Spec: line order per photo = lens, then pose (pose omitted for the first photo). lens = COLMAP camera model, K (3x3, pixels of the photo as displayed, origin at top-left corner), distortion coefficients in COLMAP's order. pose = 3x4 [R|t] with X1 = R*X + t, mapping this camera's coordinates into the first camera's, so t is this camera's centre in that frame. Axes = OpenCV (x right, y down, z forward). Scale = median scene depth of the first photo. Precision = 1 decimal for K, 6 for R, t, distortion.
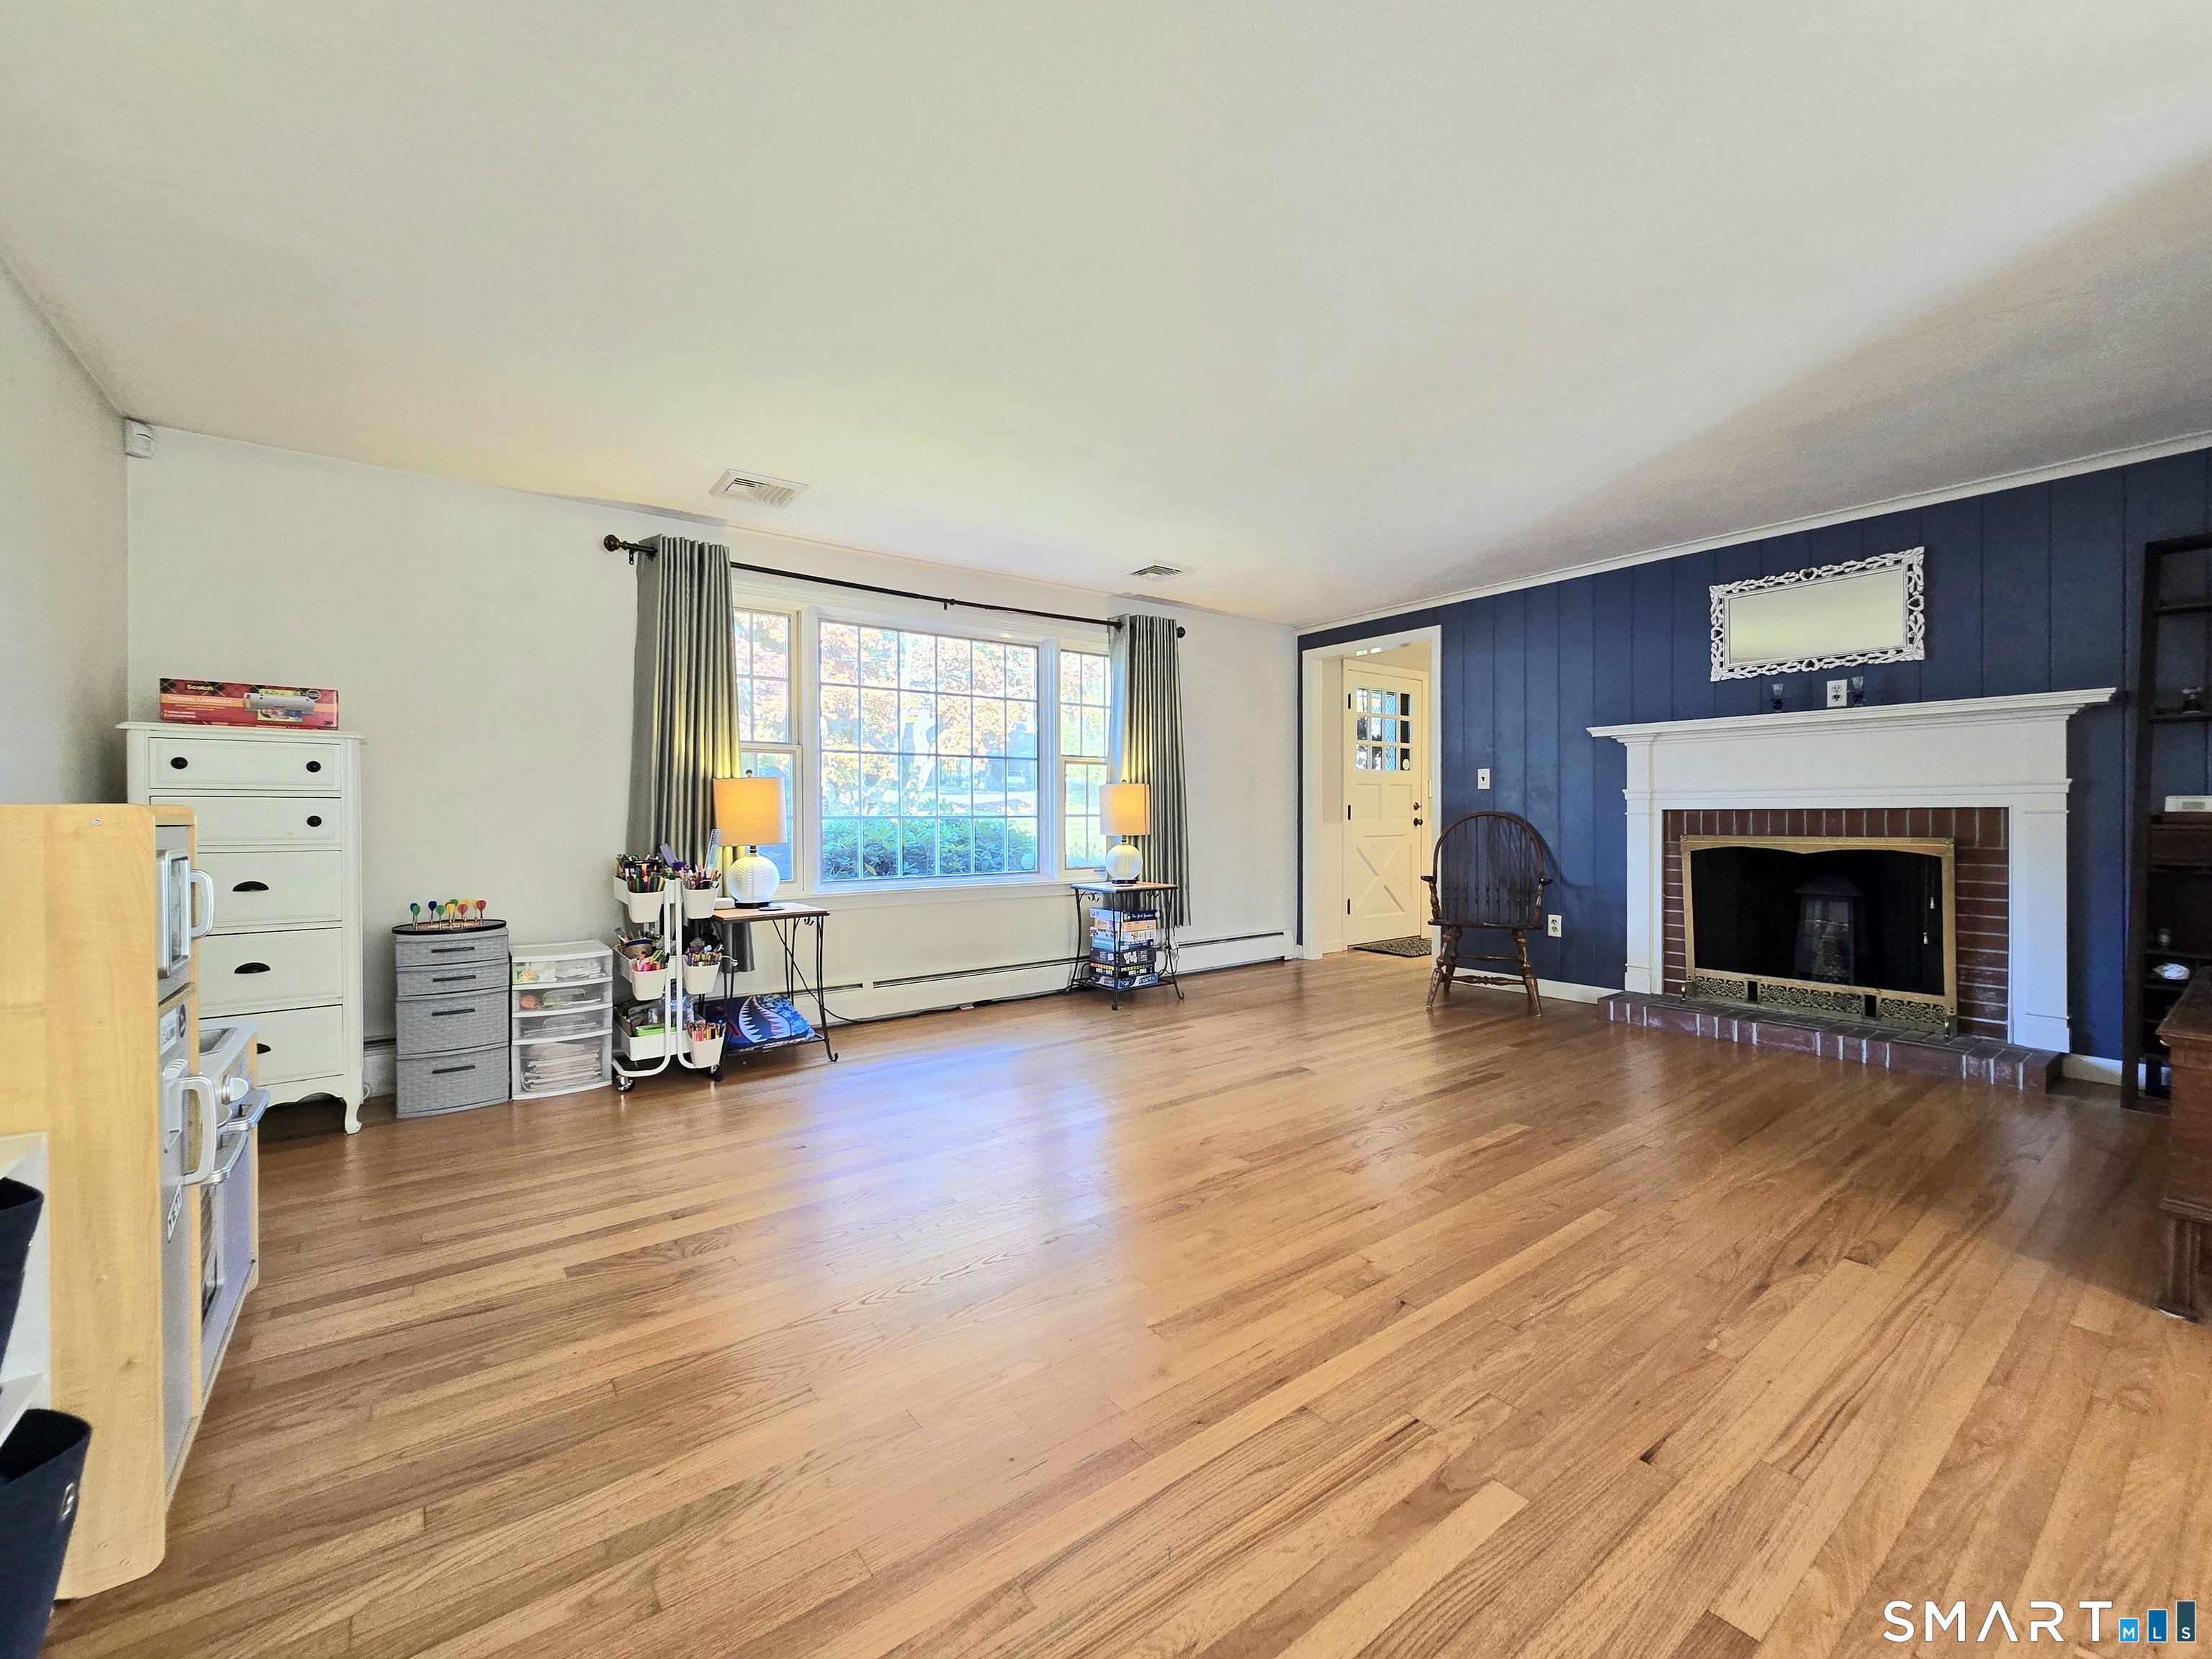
lens RADIAL K [[907.3, 0, 1101.3], [0, 907.3, 819.4], [0, 0, 1]] dist [-0.012847, 0.004325]
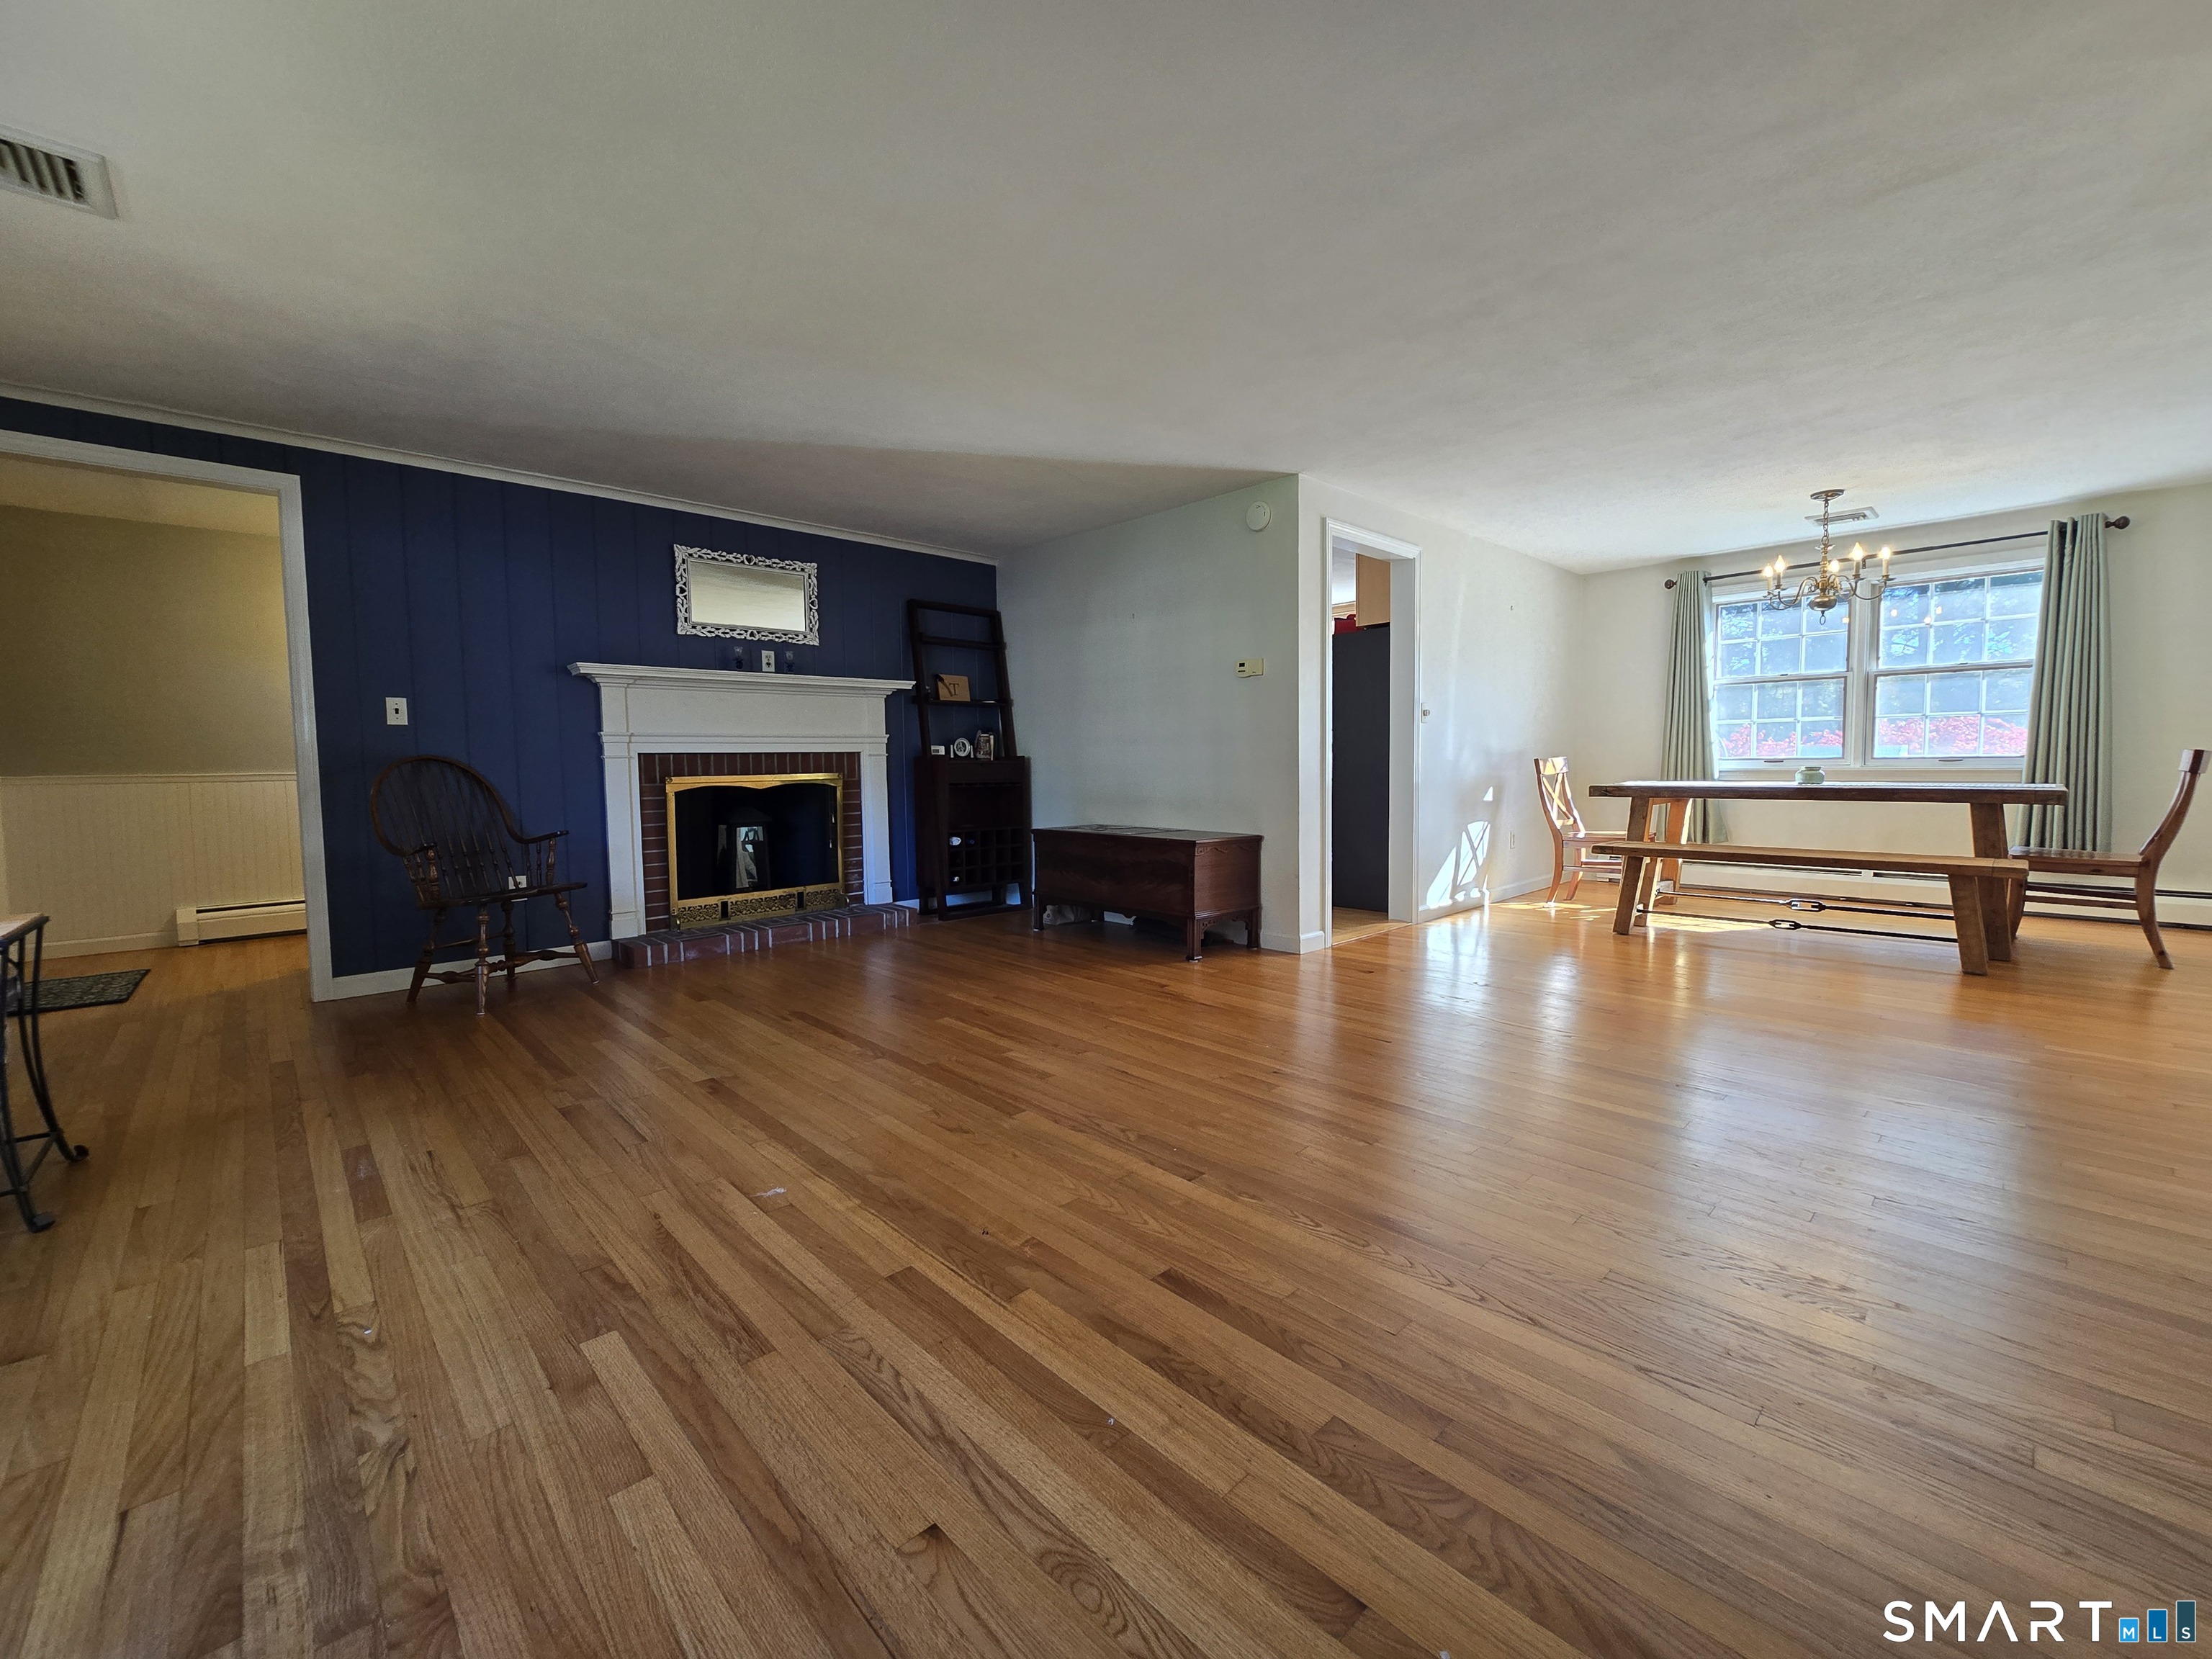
lens RADIAL K [[907.3, 0, 1101.3], [0, 907.3, 819.4], [0, 0, 1]] dist [-0.012847, 0.004325]
pose [[-0.109551, -0.058205, 0.992276, -0.531772], [0.019408, 0.997968, 0.060682, 0.014240], [-0.993792, 0.025906, -0.108199, 0.707477]]
